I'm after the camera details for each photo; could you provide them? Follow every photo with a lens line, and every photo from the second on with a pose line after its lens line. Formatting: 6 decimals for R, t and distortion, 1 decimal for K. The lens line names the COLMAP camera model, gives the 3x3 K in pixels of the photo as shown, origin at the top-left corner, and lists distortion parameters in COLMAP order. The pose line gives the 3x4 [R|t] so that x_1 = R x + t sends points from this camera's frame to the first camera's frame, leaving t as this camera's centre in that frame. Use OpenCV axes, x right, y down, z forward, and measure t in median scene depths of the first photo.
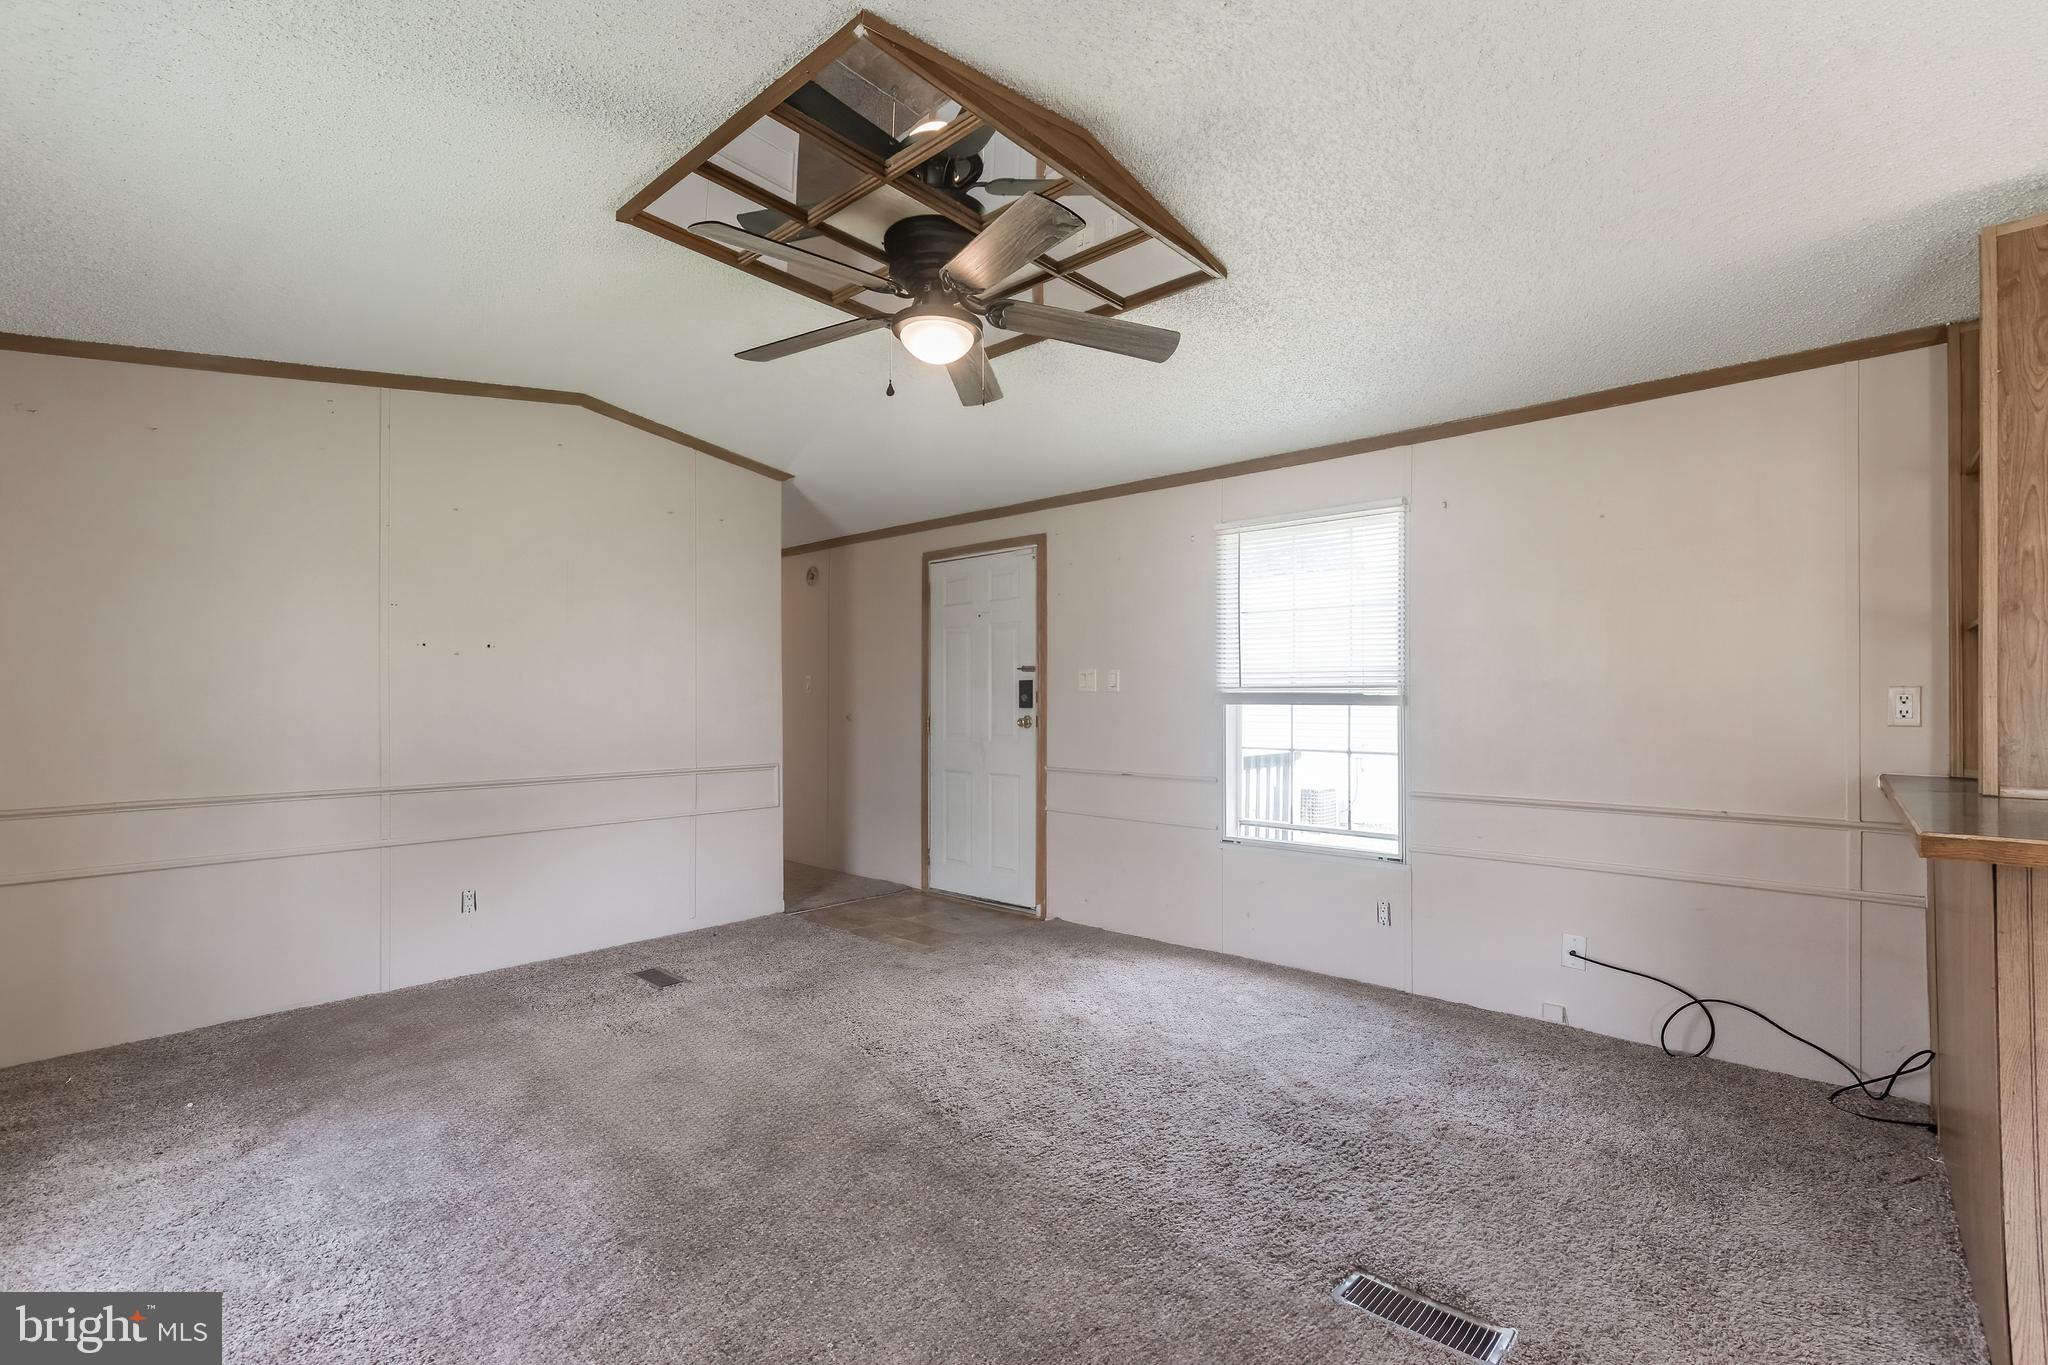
lens RADIAL K [[898.6, 0, 1015.4], [0, 898.6, 691.4], [0, 0, 1]] dist [0.006574, -0.000734]
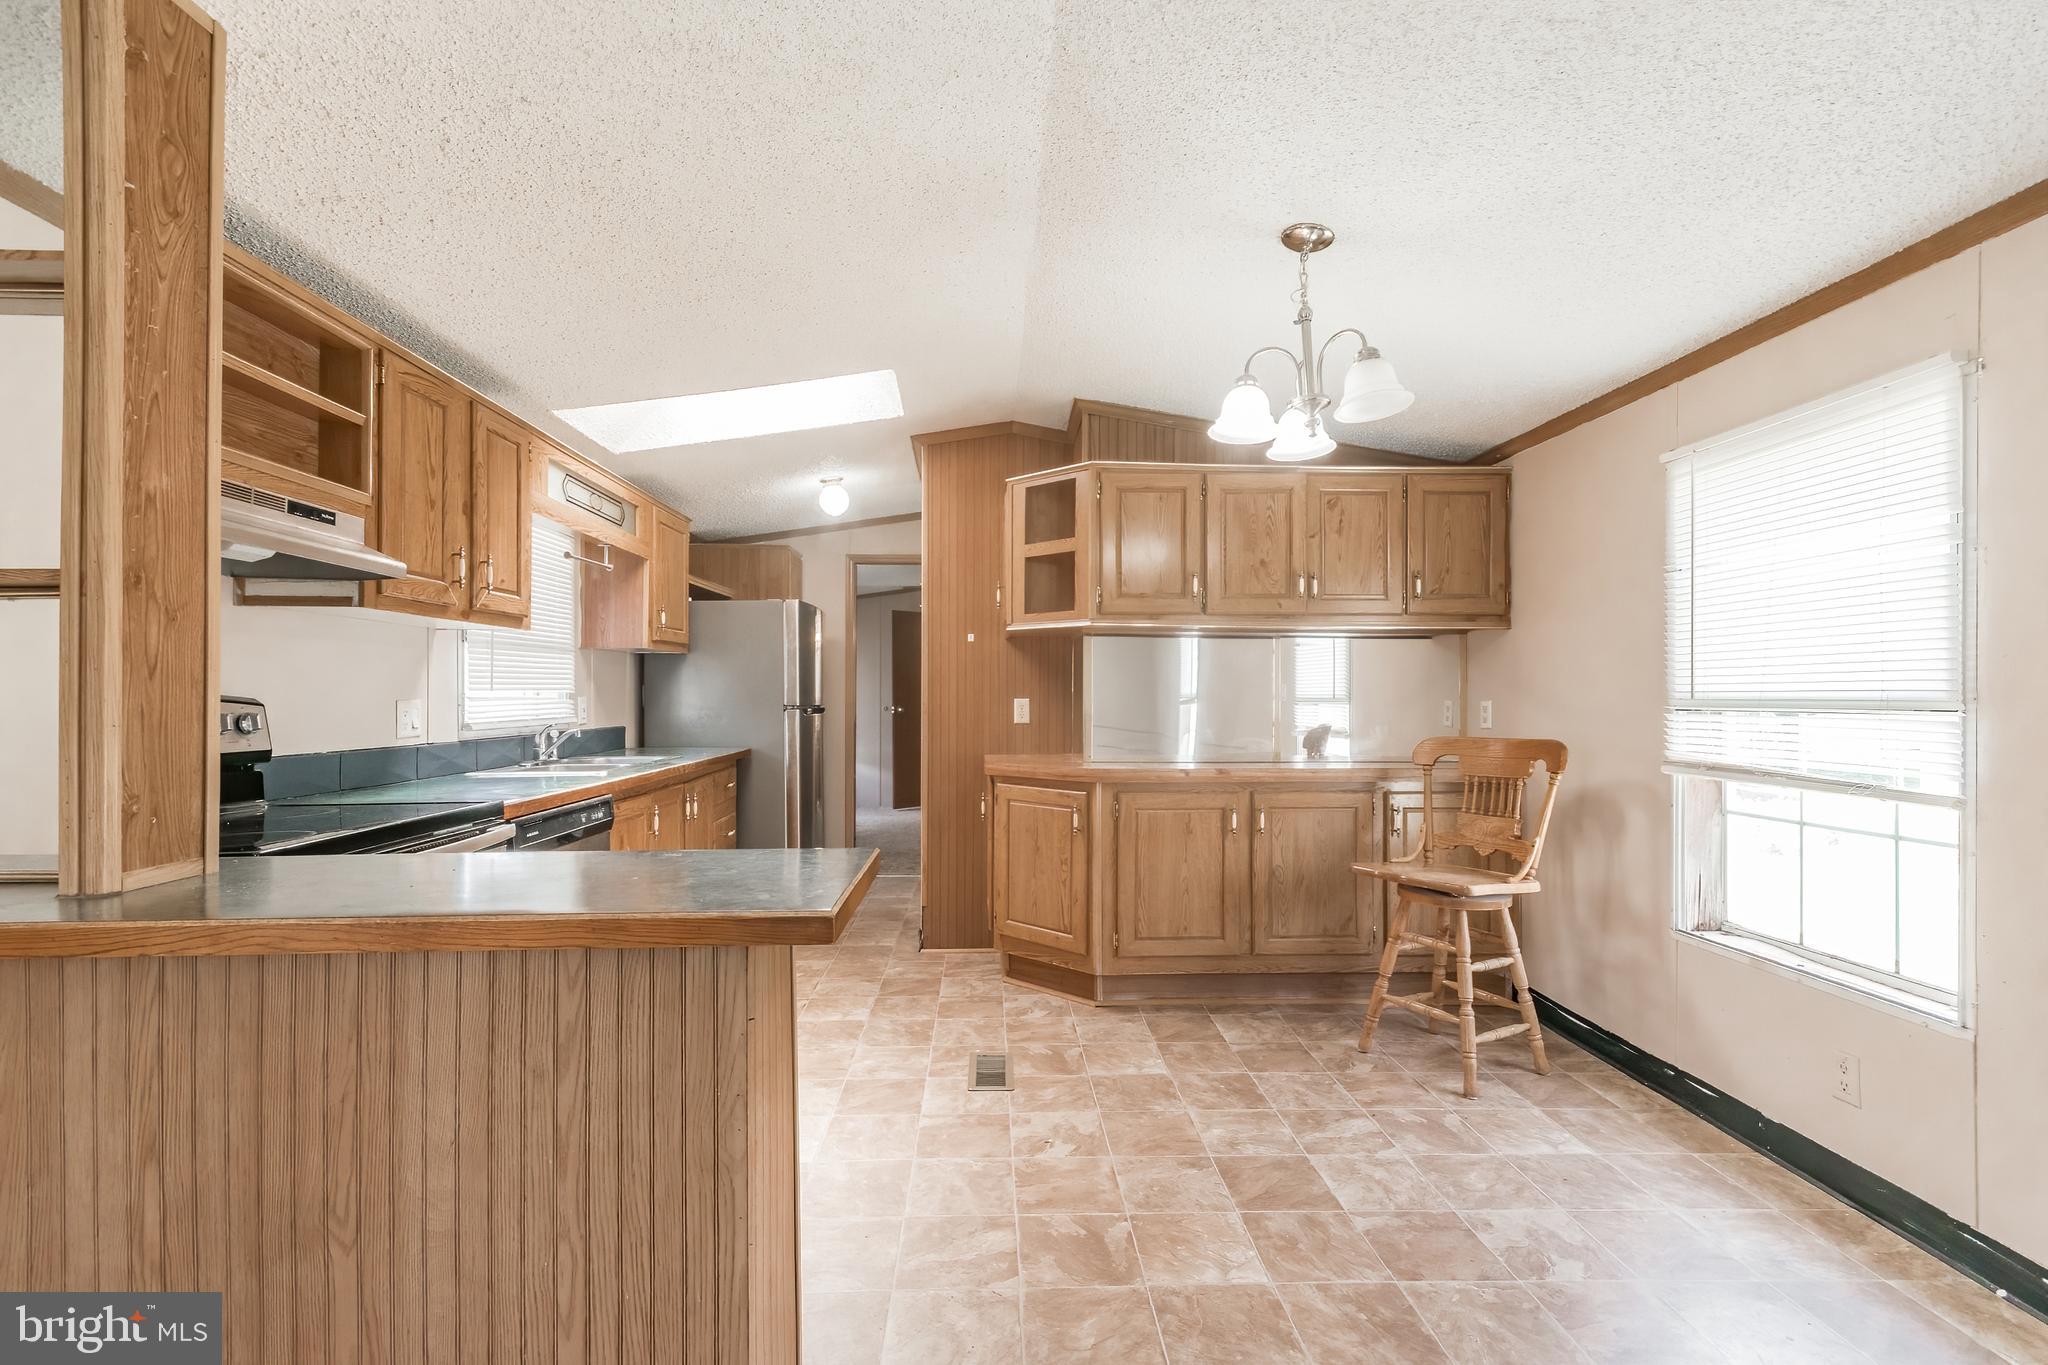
lens RADIAL K [[898.6, 0, 1015.4], [0, 898.6, 691.4], [0, 0, 1]] dist [0.006574, -0.000734]
pose [[-0.693613, 0.000575, 0.720348, 0.124462], [-0.011628, 0.999860, -0.011994, -0.008291], [-0.720254, -0.016696, -0.693509, 0.495431]]
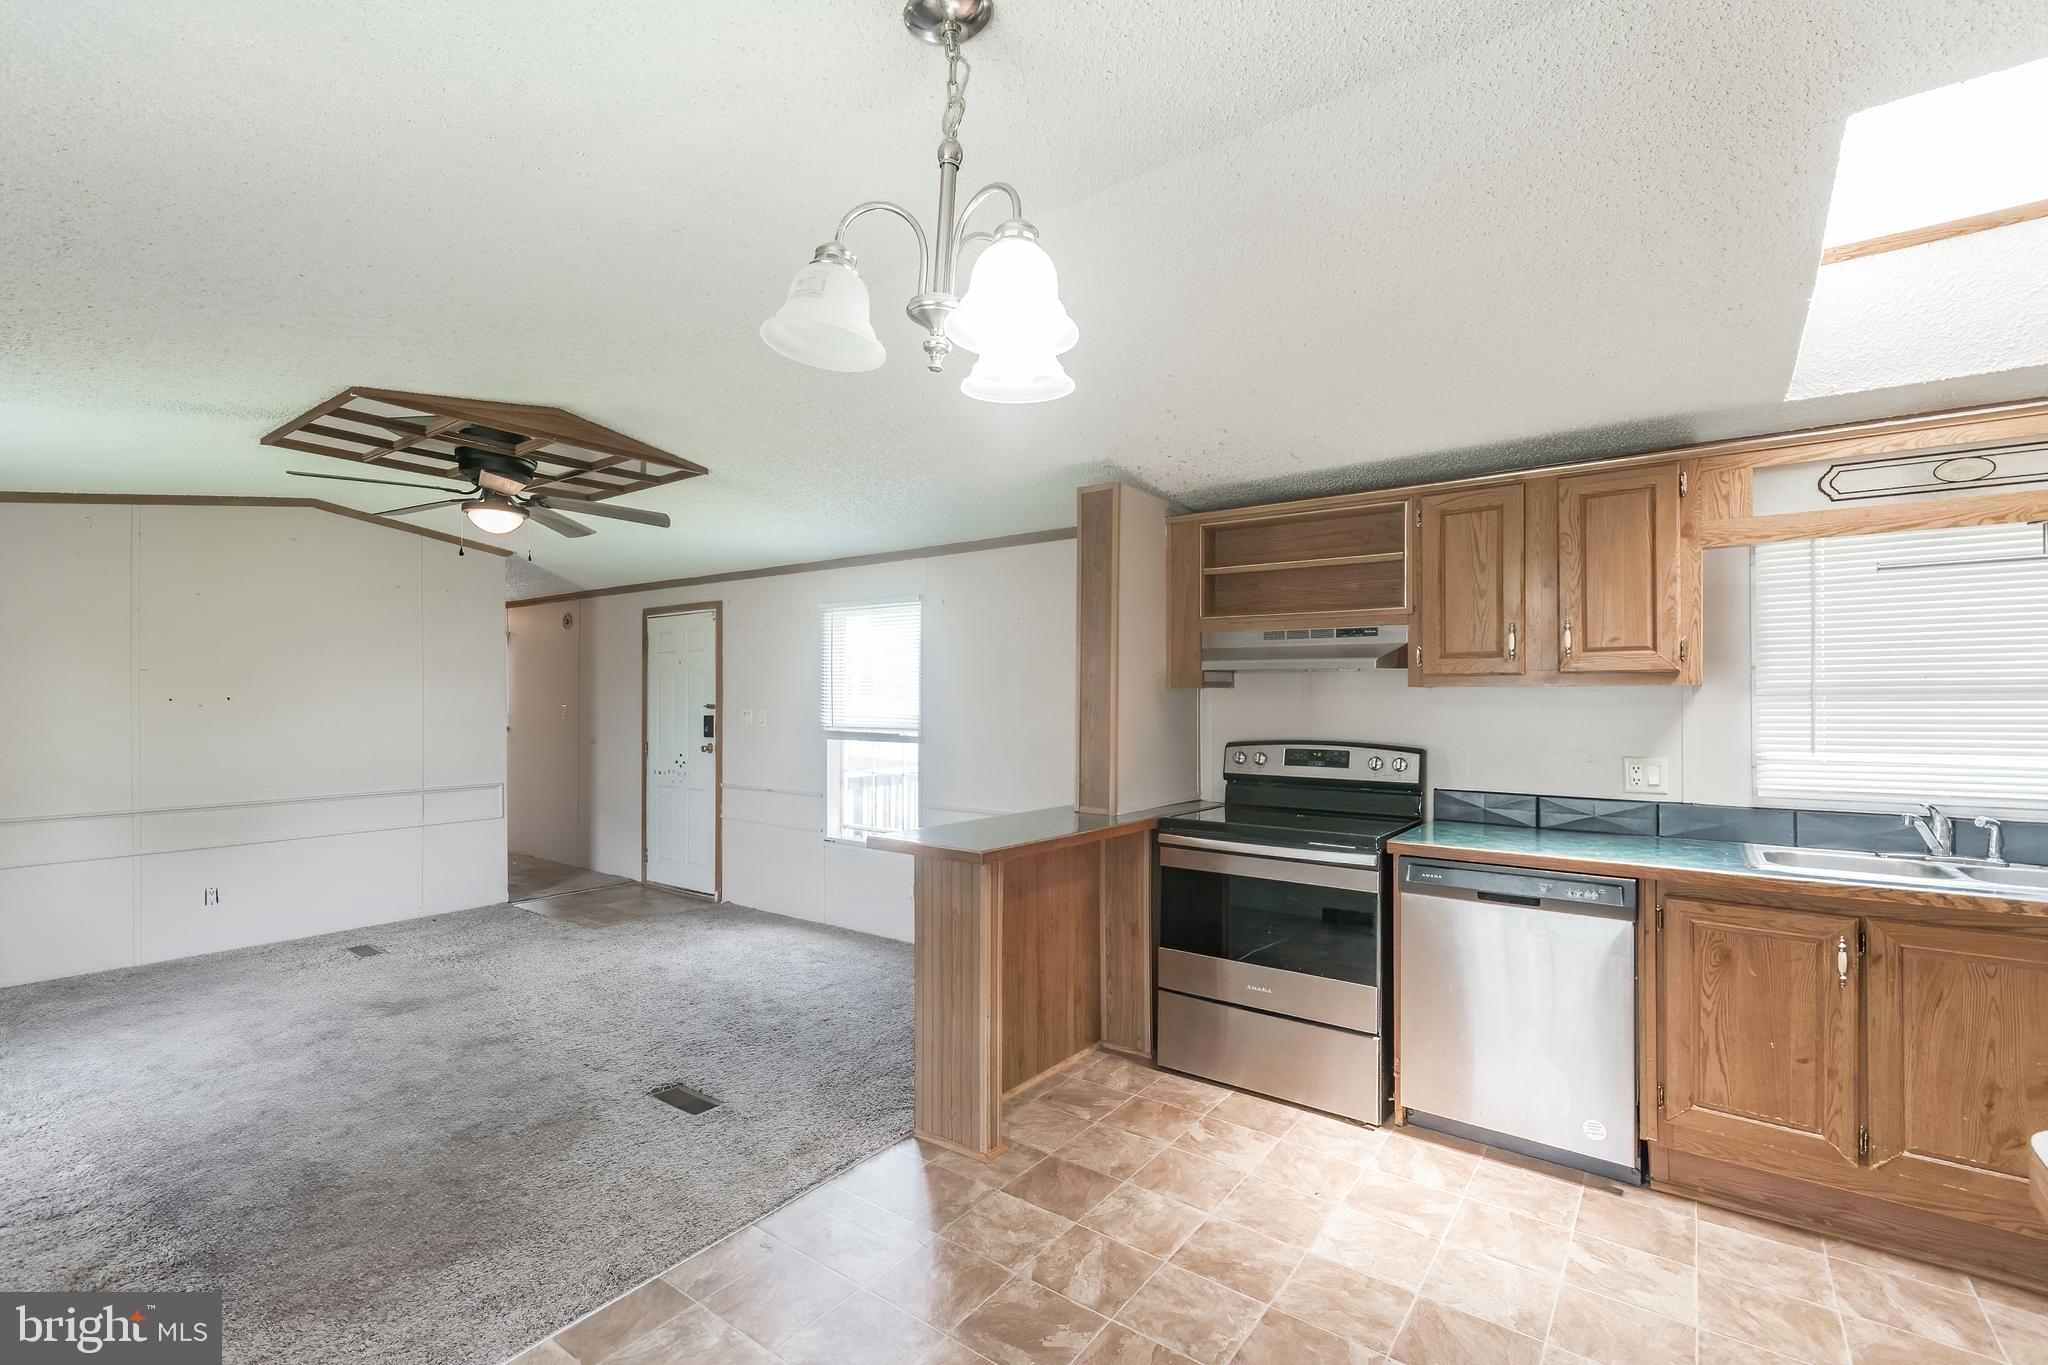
lens RADIAL K [[898.6, 0, 1015.4], [0, 898.6, 691.4], [0, 0, 1]] dist [0.006574, -0.000734]
pose [[0.995960, -0.000123, 0.089803, 0.404350], [-0.000228, 0.999992, 0.003898, -0.063179], [-0.089803, -0.003903, 0.995952, -0.374130]]
